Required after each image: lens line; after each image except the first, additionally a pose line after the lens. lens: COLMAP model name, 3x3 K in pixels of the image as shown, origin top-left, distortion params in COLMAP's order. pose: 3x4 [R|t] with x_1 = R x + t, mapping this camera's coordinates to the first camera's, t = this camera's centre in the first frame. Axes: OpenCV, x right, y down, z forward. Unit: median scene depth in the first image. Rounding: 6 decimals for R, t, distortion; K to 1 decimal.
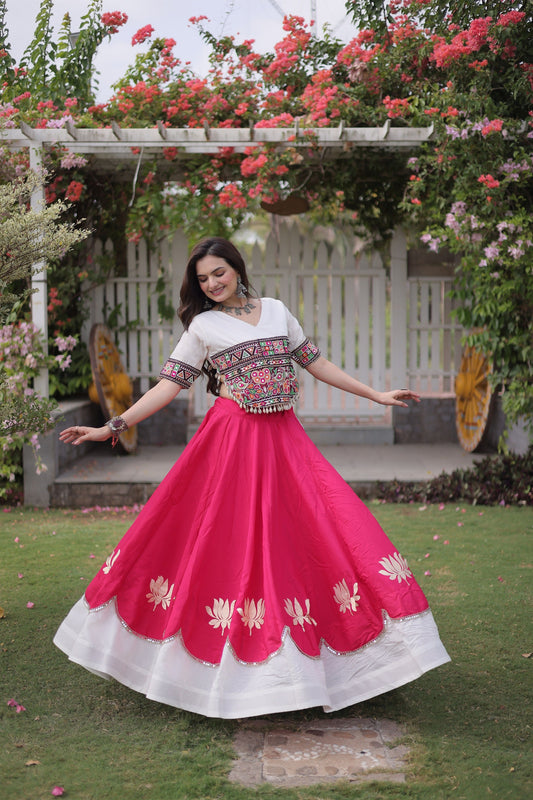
lens RADIAL K [[1033.3, 0, 280.4], [0, 1033.3, 402.8], [0, 0, 1]] dist [-0.002128, 0.000000]
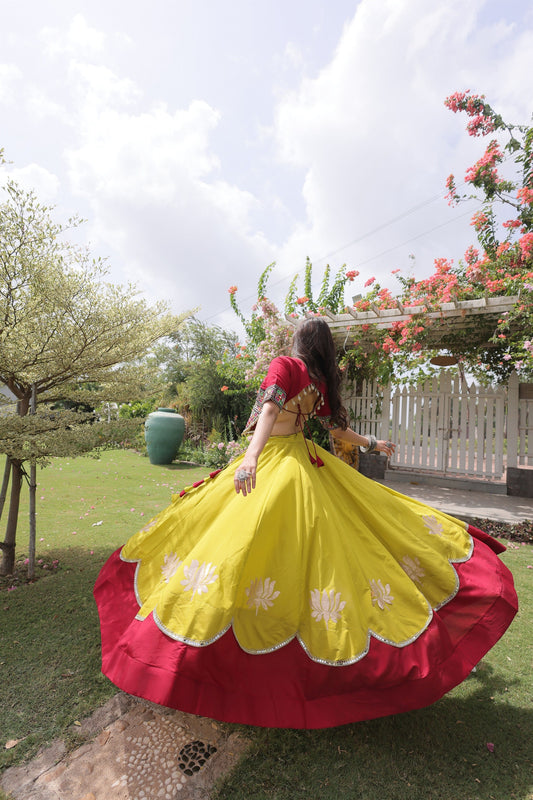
lens RADIAL K [[372.3, 0, 269.2], [0, 372.3, 407.2], [0, 0, 1]] dist [0.013003, 0.000482]
pose [[0.860070, 0.033766, -0.509057, 0.108511], [-0.101676, 0.989135, -0.106175, 0.001932], [0.499941, 0.143077, 0.854159, 0.334378]]
